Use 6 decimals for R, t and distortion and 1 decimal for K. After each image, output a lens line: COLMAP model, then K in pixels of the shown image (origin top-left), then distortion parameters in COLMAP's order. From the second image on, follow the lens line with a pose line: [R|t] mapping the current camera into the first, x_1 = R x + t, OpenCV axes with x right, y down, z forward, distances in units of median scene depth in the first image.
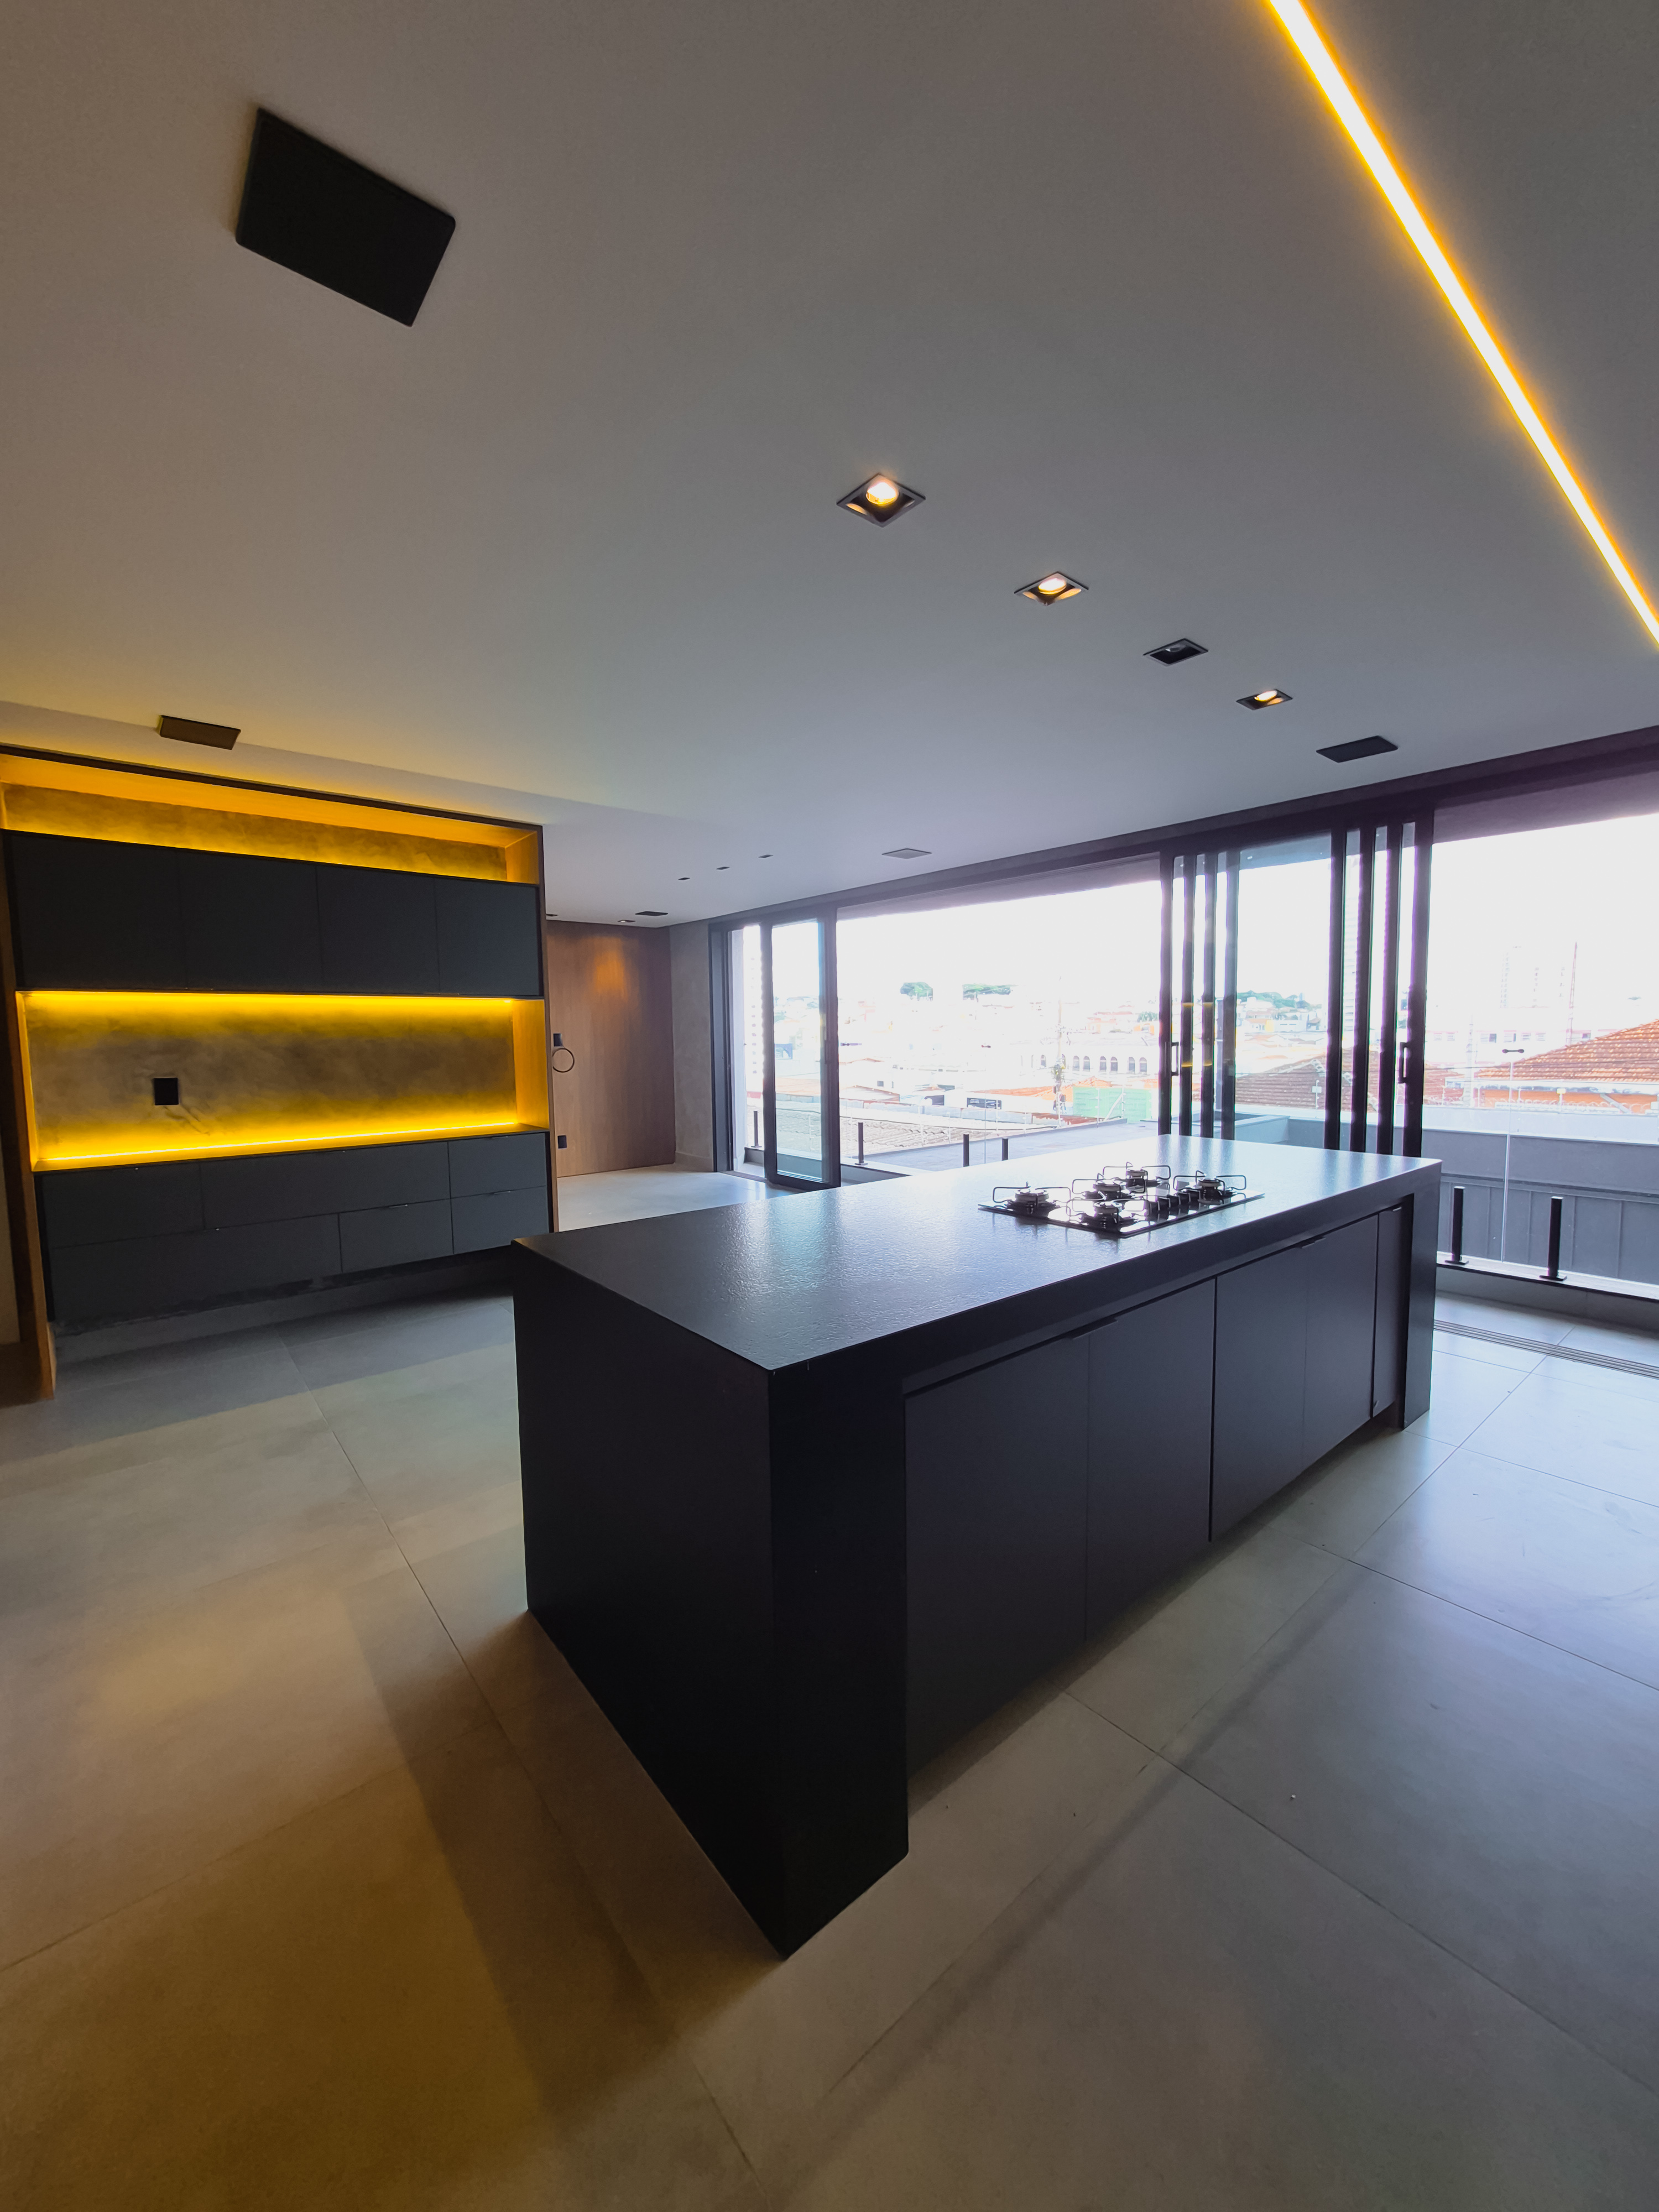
lens RADIAL K [[871.4, 0, 838.2], [0, 871.4, 1111.4], [0, 0, 1]] dist [-0.001730, -0.000167]
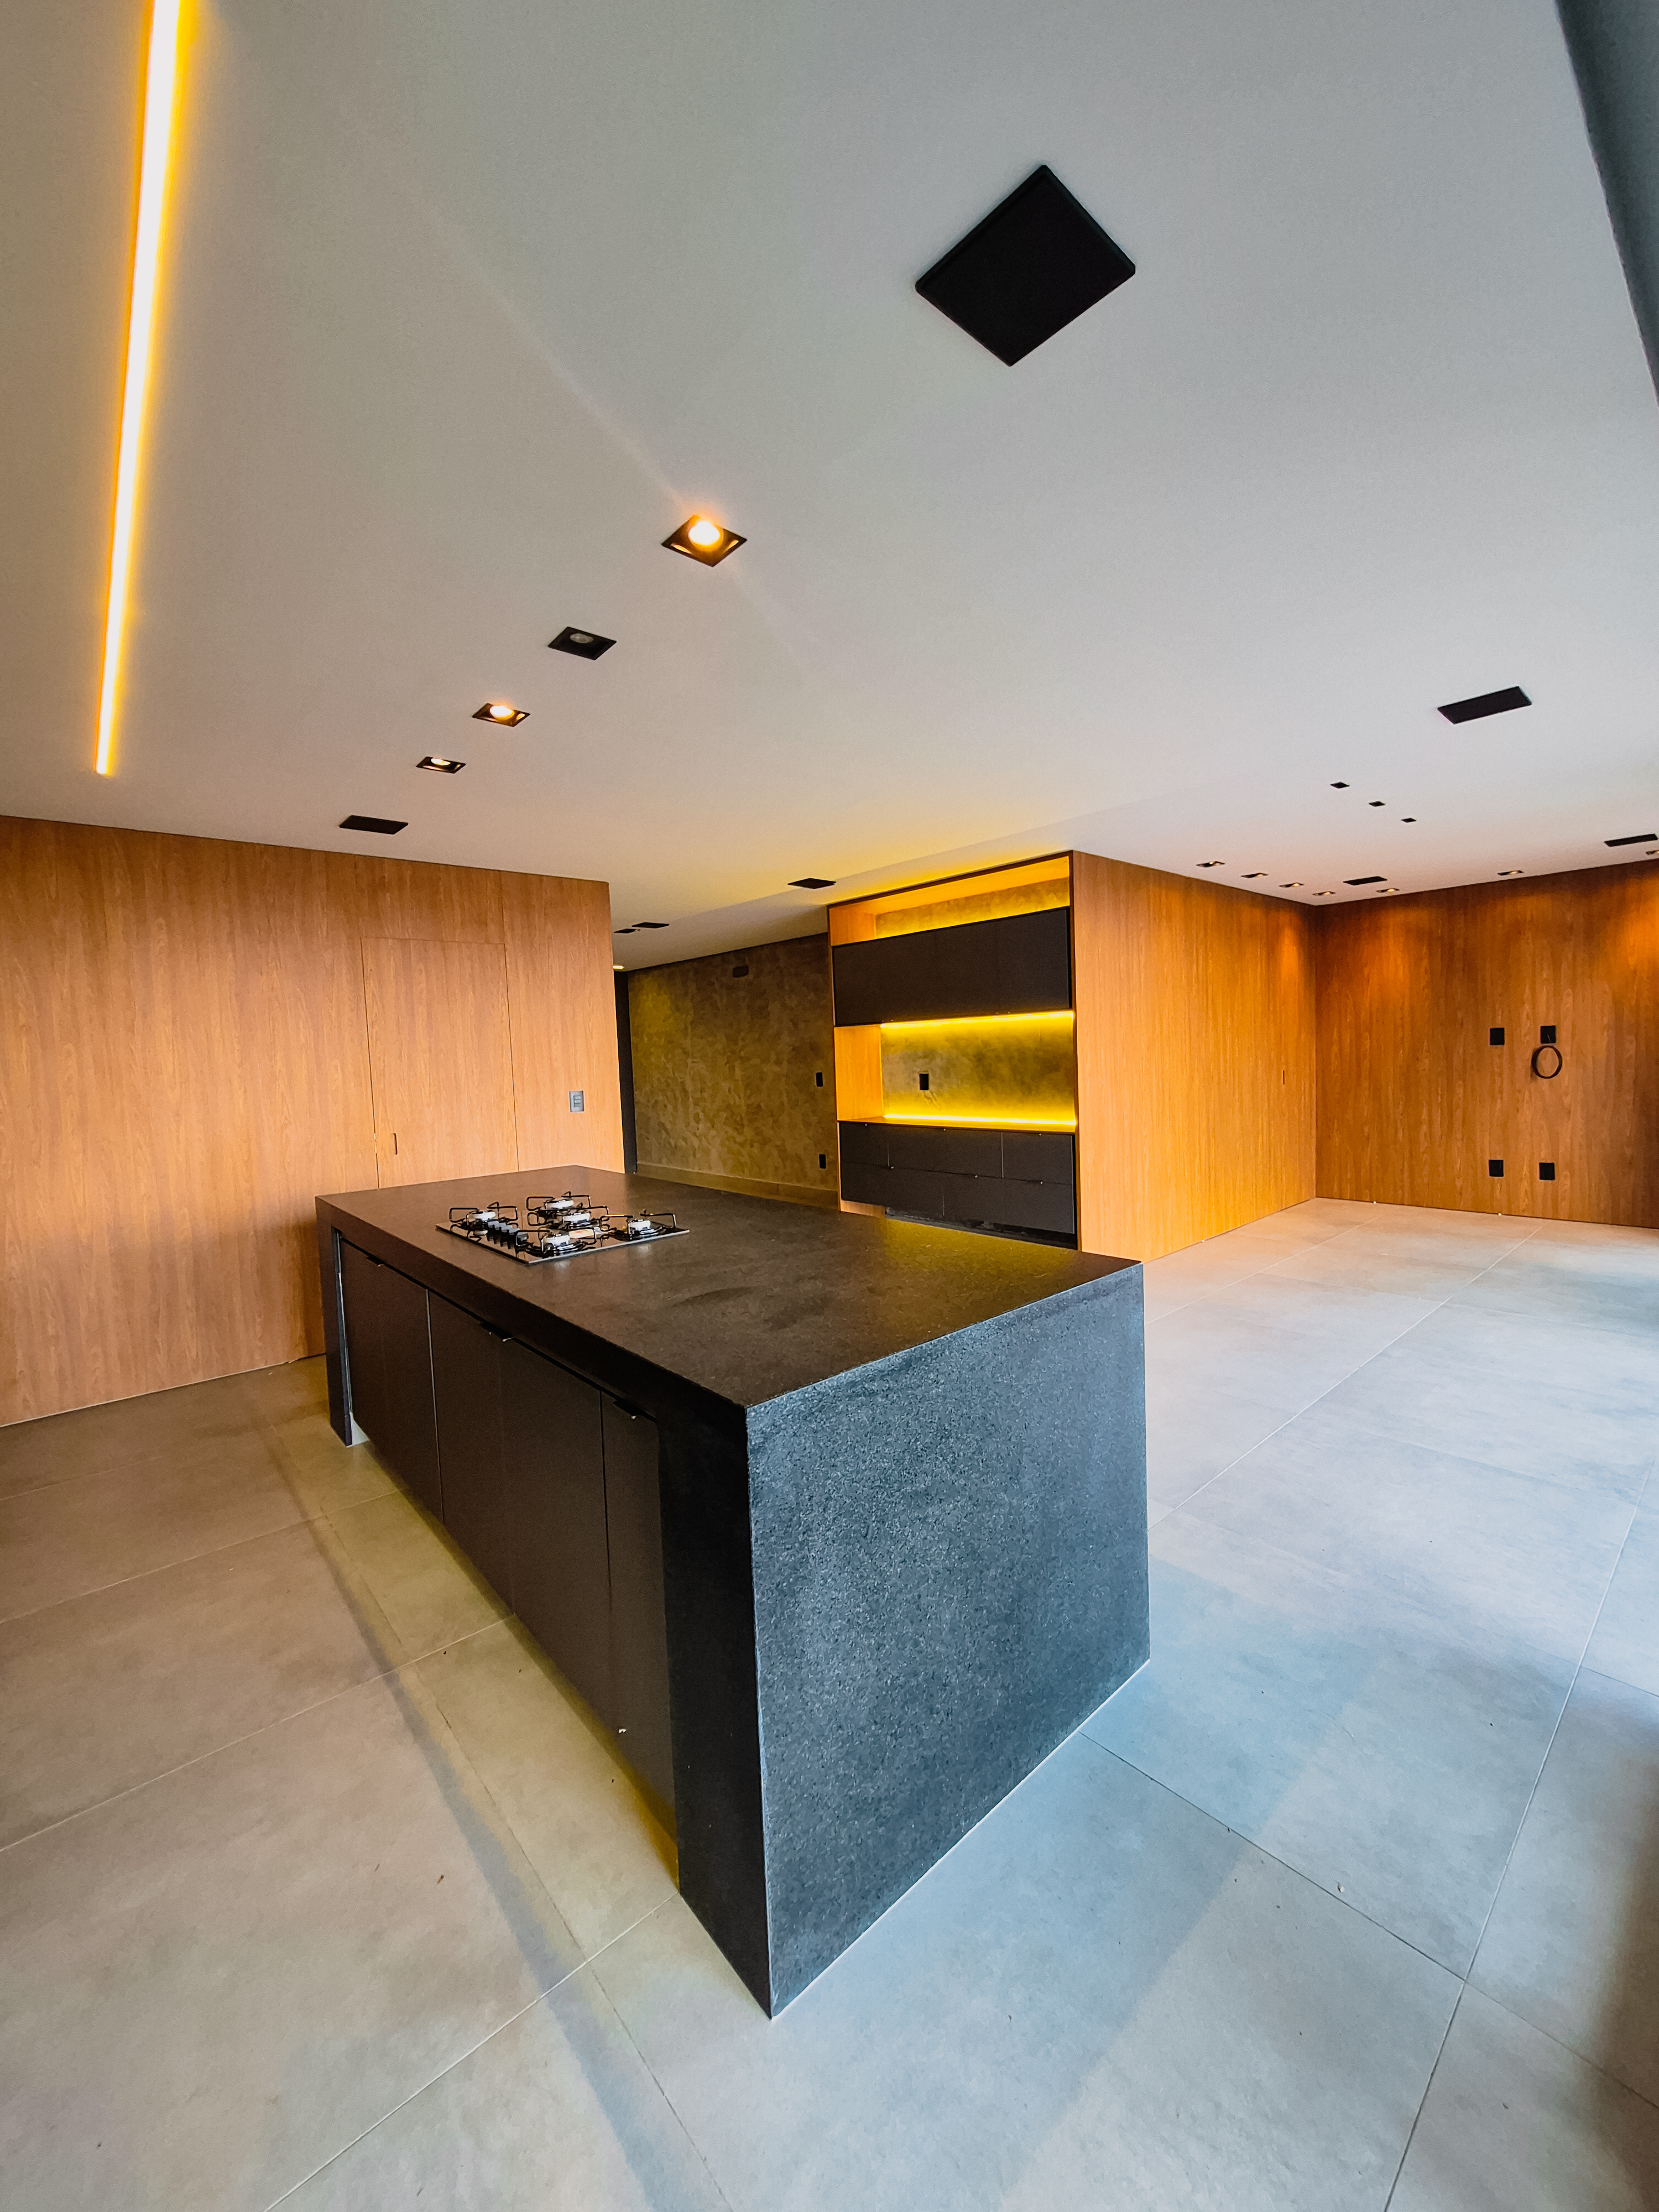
lens RADIAL K [[871.4, 0, 837.8], [0, 871.4, 1091.5], [0, 0, 1]] dist [-0.001730, -0.000167]
pose [[0.020472, 0.058002, -0.998107, 0.822309], [-0.050064, 0.997123, 0.056918, -0.087134], [0.998536, 0.048804, 0.023317, 0.781749]]
